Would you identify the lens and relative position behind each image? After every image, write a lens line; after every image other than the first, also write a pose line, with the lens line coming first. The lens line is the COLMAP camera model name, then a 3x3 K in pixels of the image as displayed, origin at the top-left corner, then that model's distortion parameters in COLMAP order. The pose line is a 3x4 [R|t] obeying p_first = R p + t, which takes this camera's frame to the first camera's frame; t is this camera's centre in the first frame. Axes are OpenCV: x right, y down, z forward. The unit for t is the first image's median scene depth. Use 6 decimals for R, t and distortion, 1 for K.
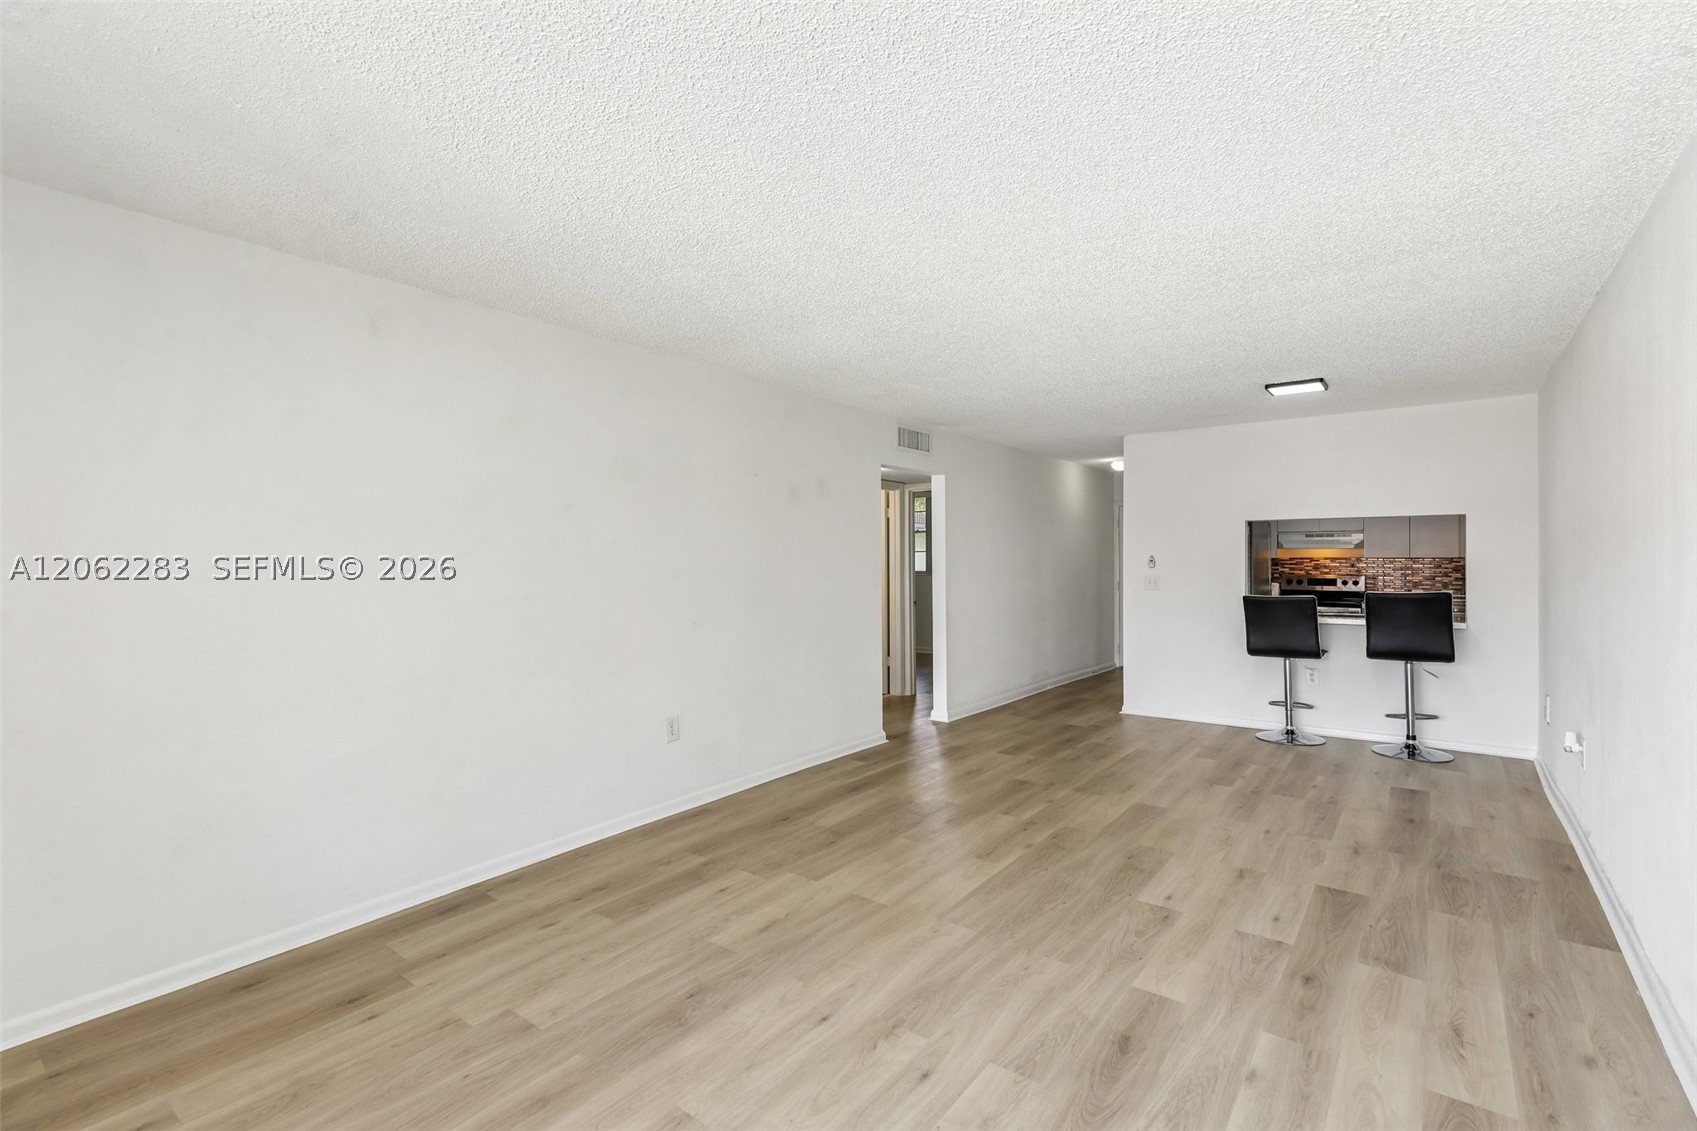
lens RADIAL K [[763.8, 0, 856.0], [0, 763.8, 560.6], [0, 0, 1]] dist [0.024651, -0.009772]
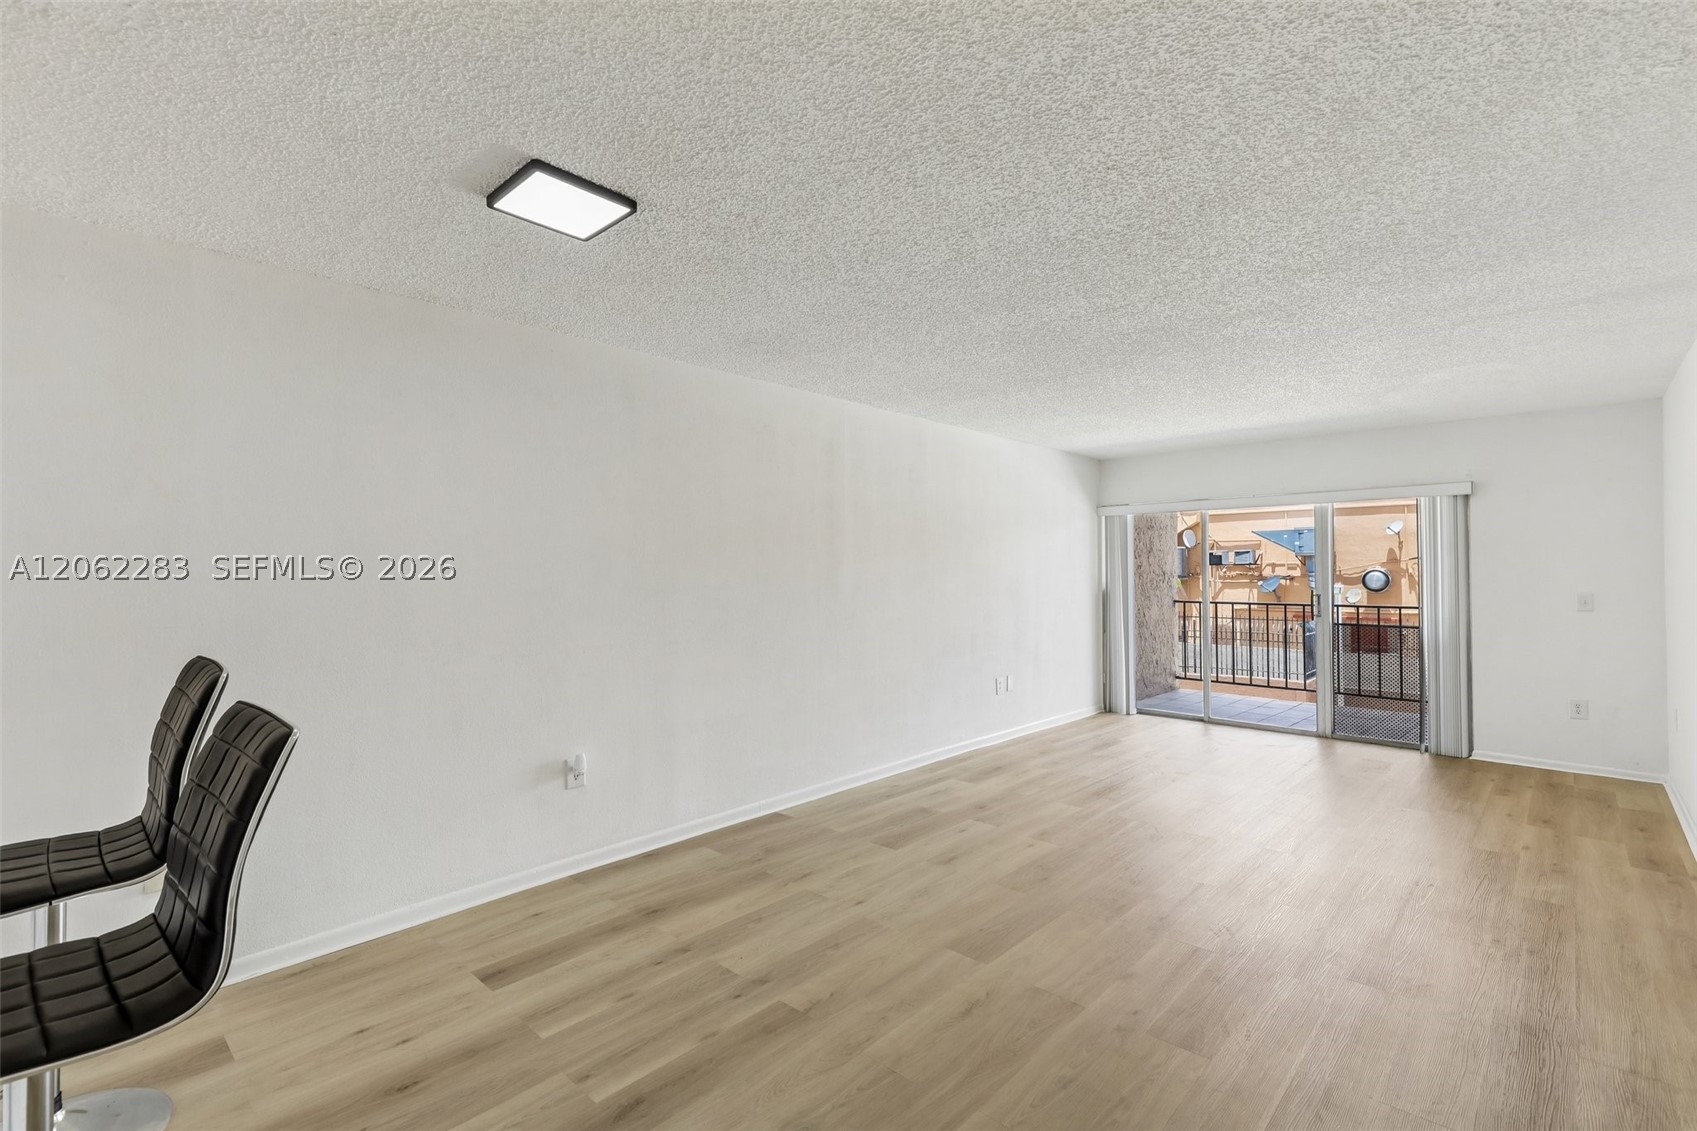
lens RADIAL K [[763.8, 0, 856.0], [0, 763.8, 560.6], [0, 0, 1]] dist [0.024651, -0.009772]
pose [[-0.994895, 0.010005, 0.100416, 0.446166], [0.008985, 0.999903, -0.010606, -0.009444], [-0.100512, -0.009650, -0.994889, 1.812080]]
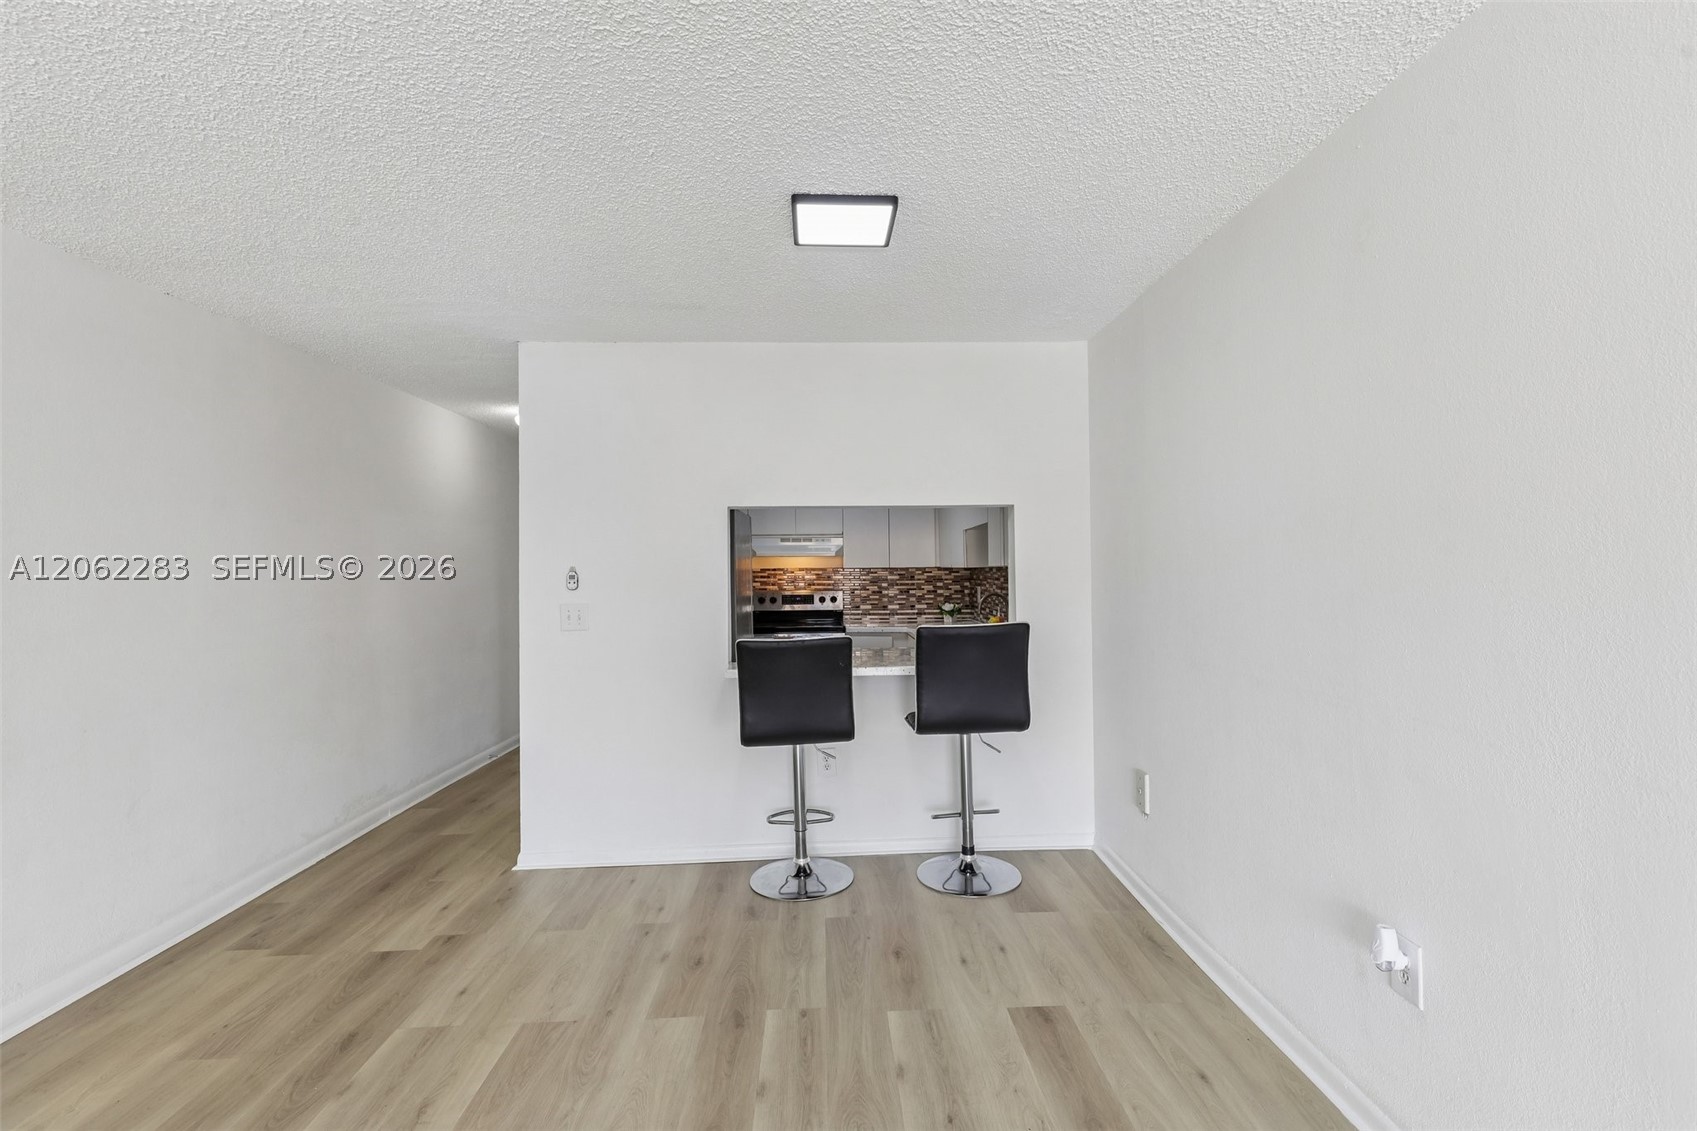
lens RADIAL K [[763.8, 0, 856.0], [0, 763.8, 560.6], [0, 0, 1]] dist [0.024651, -0.009772]
pose [[0.770272, -0.001593, 0.637713, 0.336222], [0.010428, 0.999895, -0.010097, -0.007094], [-0.637630, 0.014427, 0.770208, 0.783588]]
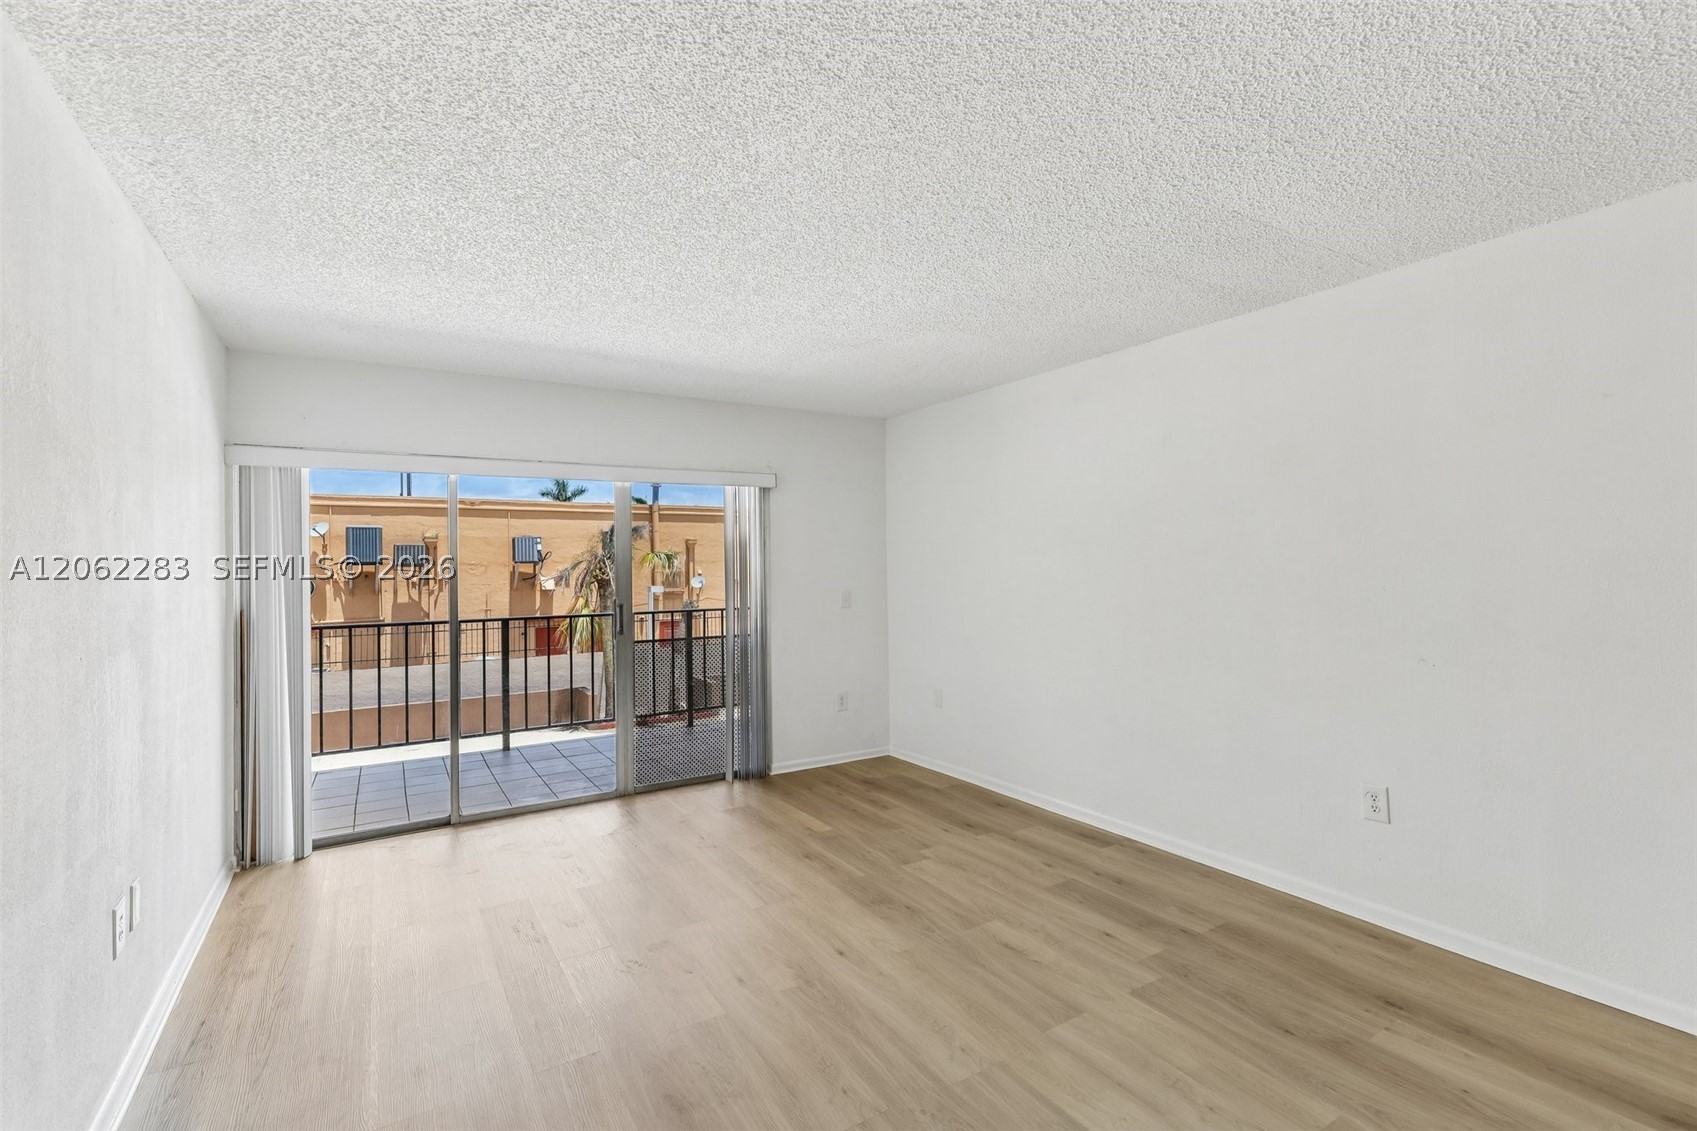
lens RADIAL K [[763.8, 0, 856.0], [0, 763.8, 560.6], [0, 0, 1]] dist [0.024651, -0.009772]
pose [[-0.354990, 0.002052, -0.934868, 0.631440], [0.012576, 0.999918, -0.002580, -0.007877], [0.934786, -0.012673, -0.354986, 0.859039]]
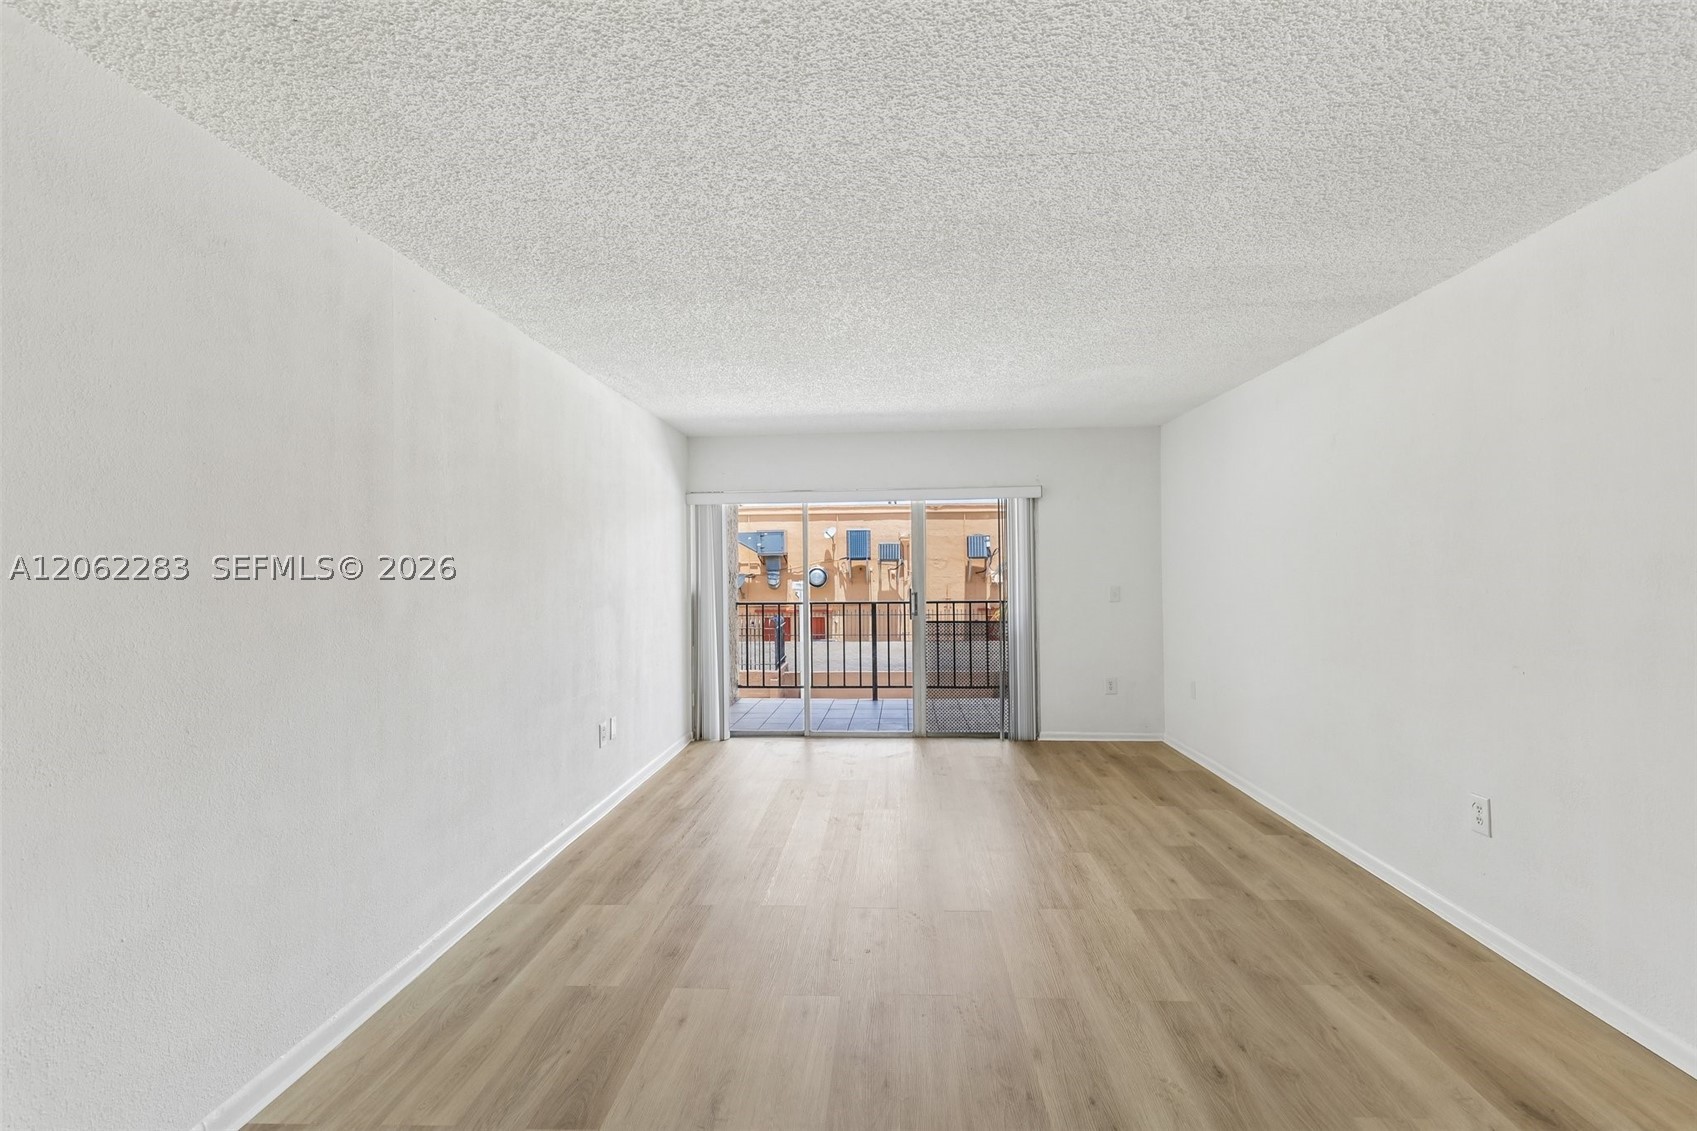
lens RADIAL K [[763.8, 0, 856.0], [0, 763.8, 560.6], [0, 0, 1]] dist [0.024651, -0.009772]
pose [[-0.826874, 0.008656, -0.562320, 0.635560], [0.012548, 0.999917, -0.003060, -0.010117], [0.562247, -0.009586, -0.826914, 1.336718]]
